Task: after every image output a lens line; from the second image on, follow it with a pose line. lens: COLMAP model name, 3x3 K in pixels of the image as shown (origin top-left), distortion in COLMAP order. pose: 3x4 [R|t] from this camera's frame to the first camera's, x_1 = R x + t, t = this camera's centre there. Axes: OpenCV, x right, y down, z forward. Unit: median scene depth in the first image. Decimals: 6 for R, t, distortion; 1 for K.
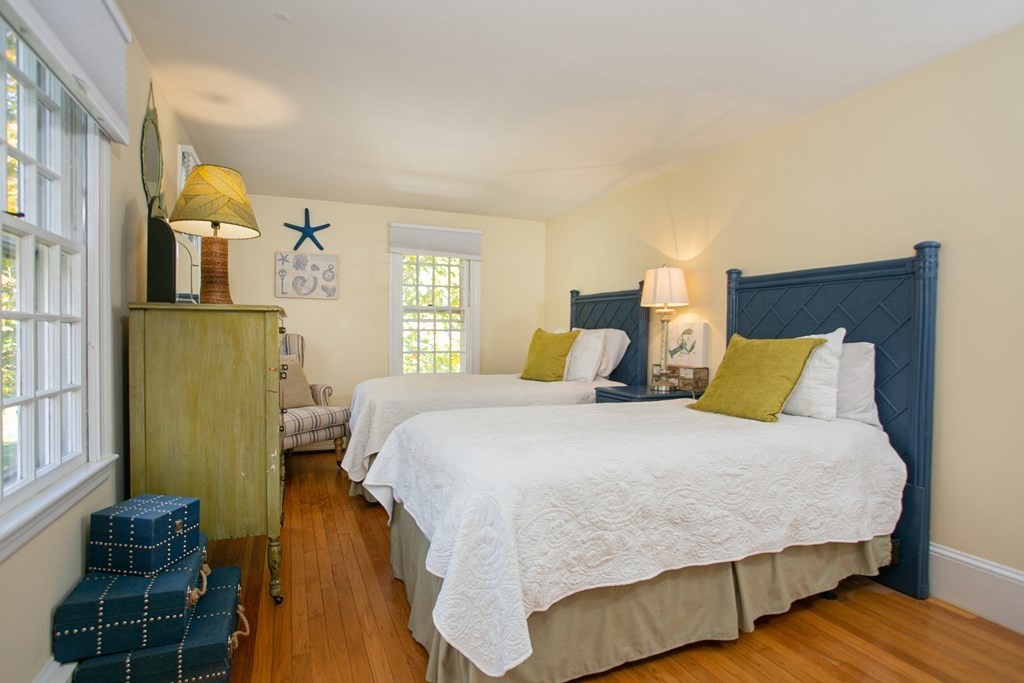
lens RADIAL K [[501.1, 0, 505.7], [0, 501.1, 337.3], [0, 0, 1]] dist [-0.025728, 0.000906]
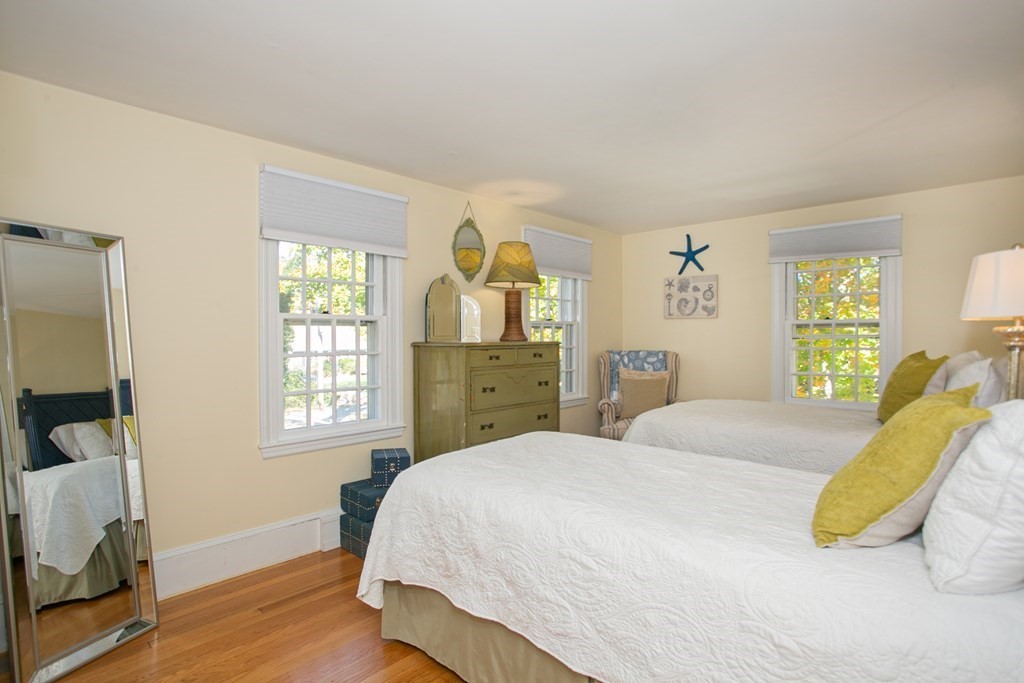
lens RADIAL K [[501.1, 0, 505.7], [0, 501.1, 337.3], [0, 0, 1]] dist [-0.025728, 0.000906]
pose [[0.418752, -0.007470, -0.908070, 0.407316], [-0.002165, 0.999955, -0.009224, -0.027407], [0.908098, 0.005828, 0.418717, 0.200648]]
